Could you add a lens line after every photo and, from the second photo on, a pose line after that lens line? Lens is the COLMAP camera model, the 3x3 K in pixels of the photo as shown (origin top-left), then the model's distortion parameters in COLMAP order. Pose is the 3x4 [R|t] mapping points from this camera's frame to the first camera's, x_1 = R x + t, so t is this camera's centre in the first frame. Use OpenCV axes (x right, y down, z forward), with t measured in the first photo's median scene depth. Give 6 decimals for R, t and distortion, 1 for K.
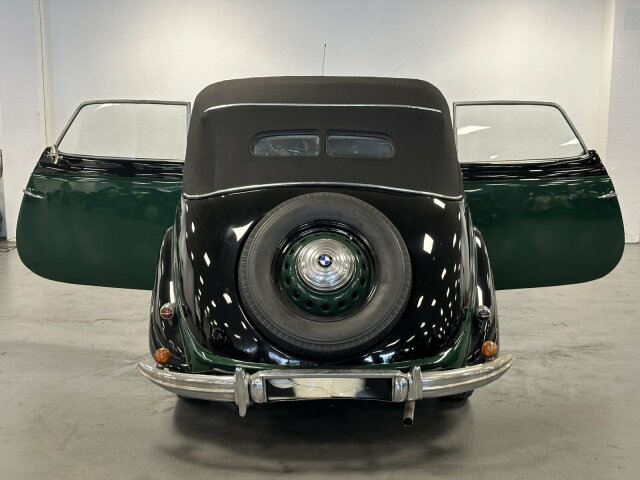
lens RADIAL K [[741.0, 0, 321.0], [0, 741.0, 234.3], [0, 0, 1]] dist [0.022307, 0.000000]
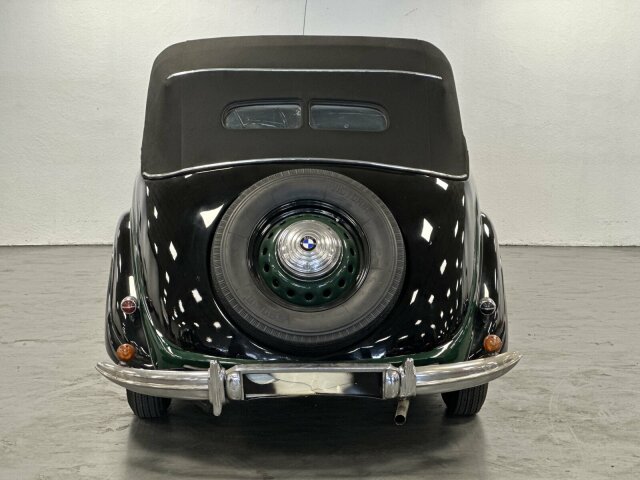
lens RADIAL K [[1456.4, 0, 319.2], [0, 1456.4, 241.3], [0, 0, 1]] dist [-0.072420, 0.000000]
pose [[0.999874, -0.002160, 0.015728, -0.008584], [0.002798, 0.999168, -0.040694, 0.099231], [-0.015627, 0.040733, 0.999048, -0.725203]]
